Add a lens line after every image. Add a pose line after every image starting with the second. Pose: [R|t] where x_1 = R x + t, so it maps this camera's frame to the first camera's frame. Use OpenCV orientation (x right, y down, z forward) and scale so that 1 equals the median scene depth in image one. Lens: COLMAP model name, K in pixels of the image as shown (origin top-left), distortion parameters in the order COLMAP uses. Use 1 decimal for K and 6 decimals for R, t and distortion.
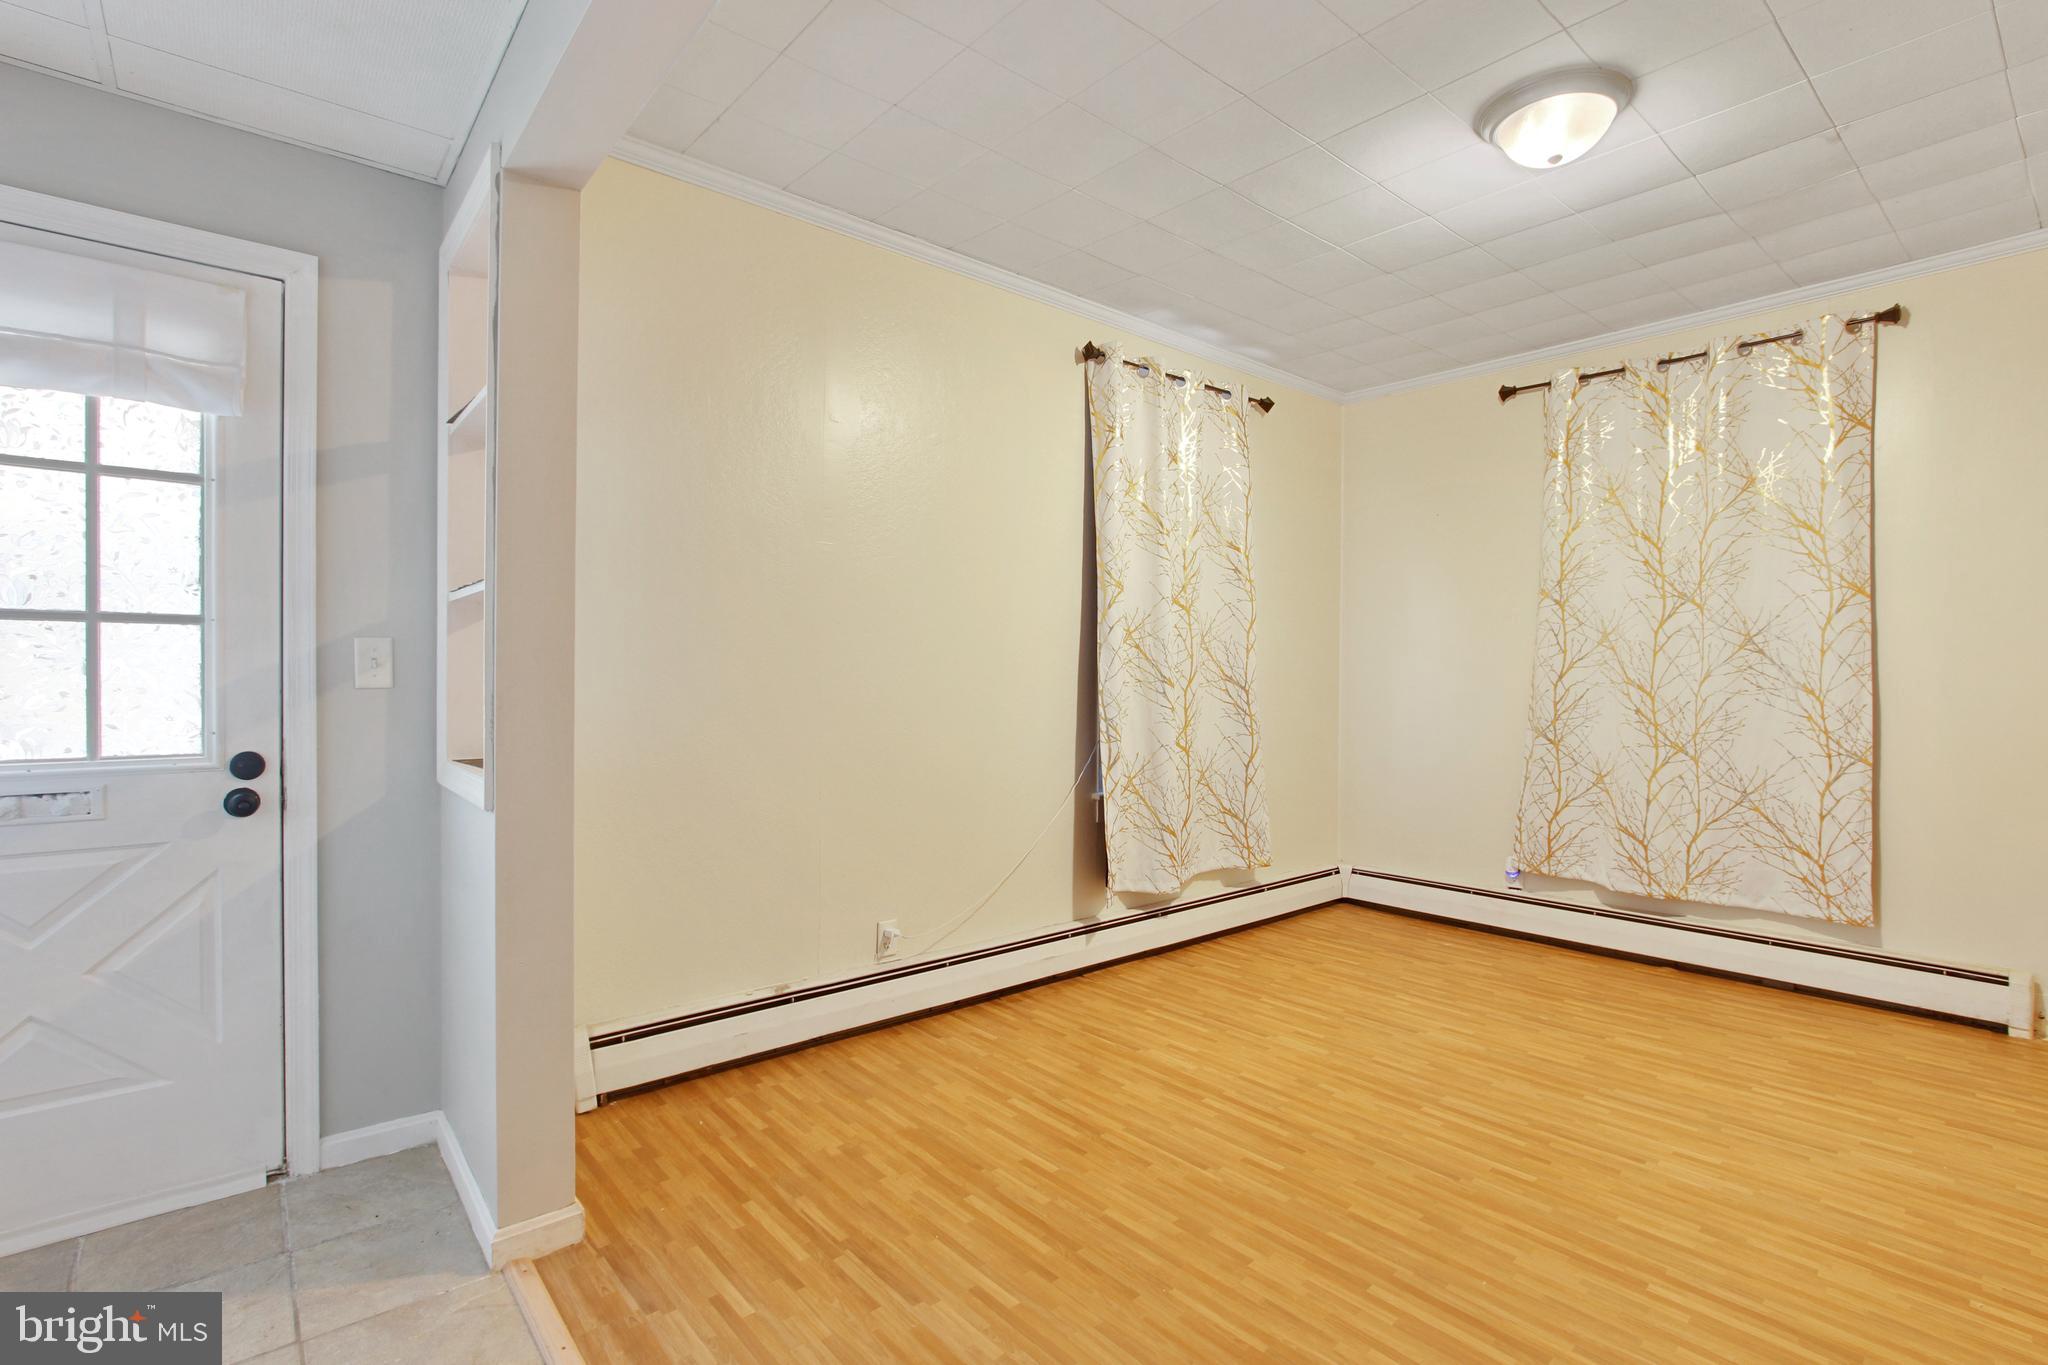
lens RADIAL K [[947.6, 0, 1021.8], [0, 947.6, 681.4], [0, 0, 1]] dist [-0.016338, 0.000314]
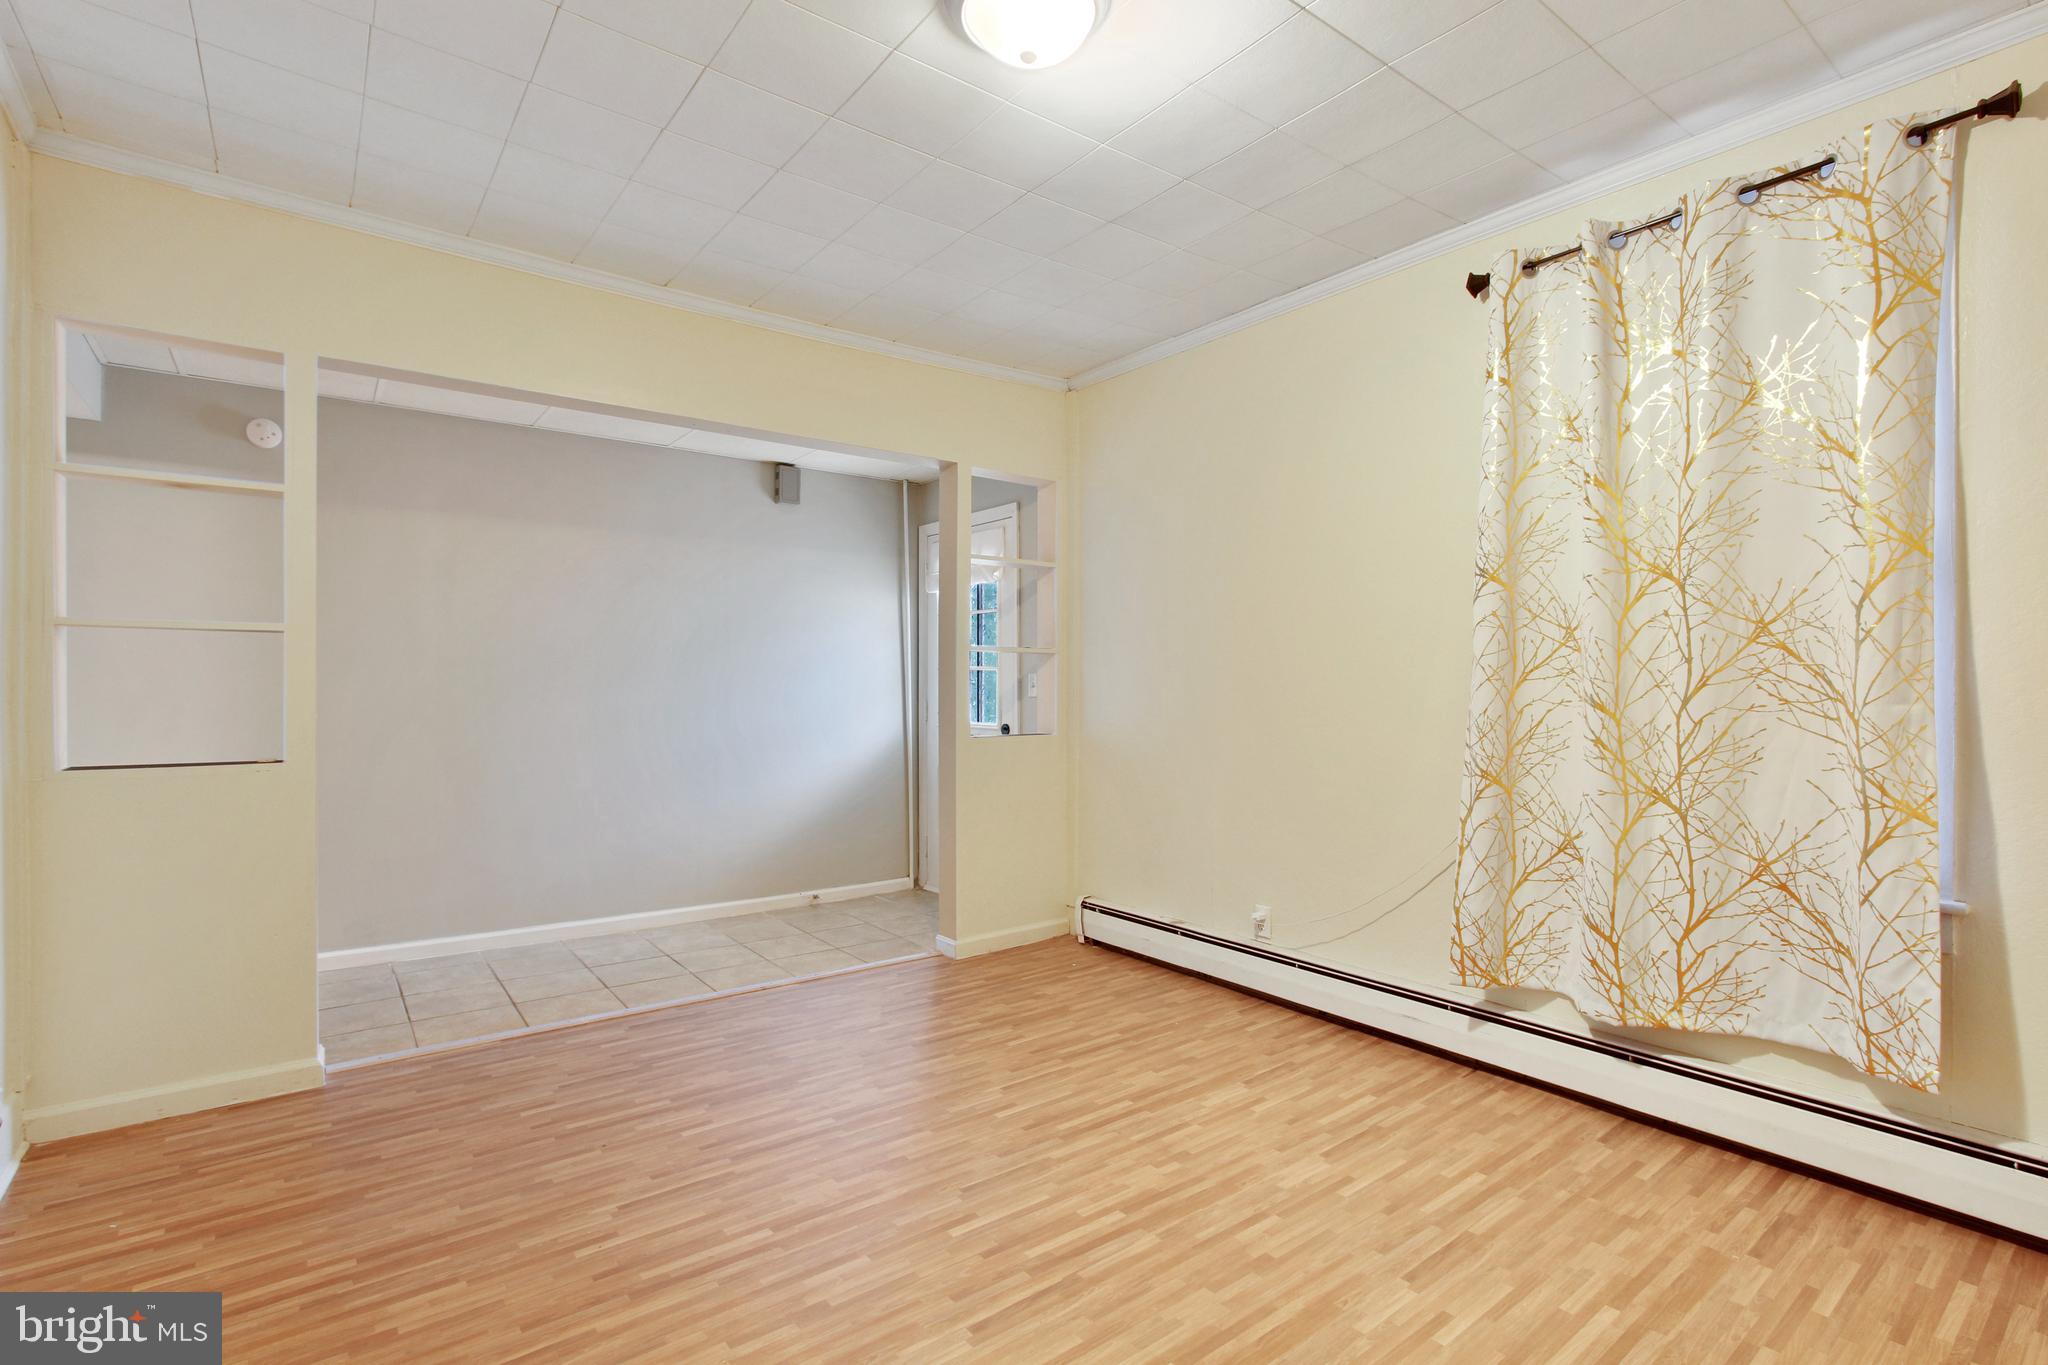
lens RADIAL K [[947.6, 0, 1023.0], [0, 947.6, 684.9], [0, 0, 1]] dist [-0.016338, 0.000314]
pose [[-0.042219, -0.007537, -0.999080, 1.035309], [-0.008929, 0.999934, -0.007166, -0.003001], [0.999068, 0.008619, -0.042284, 0.775899]]
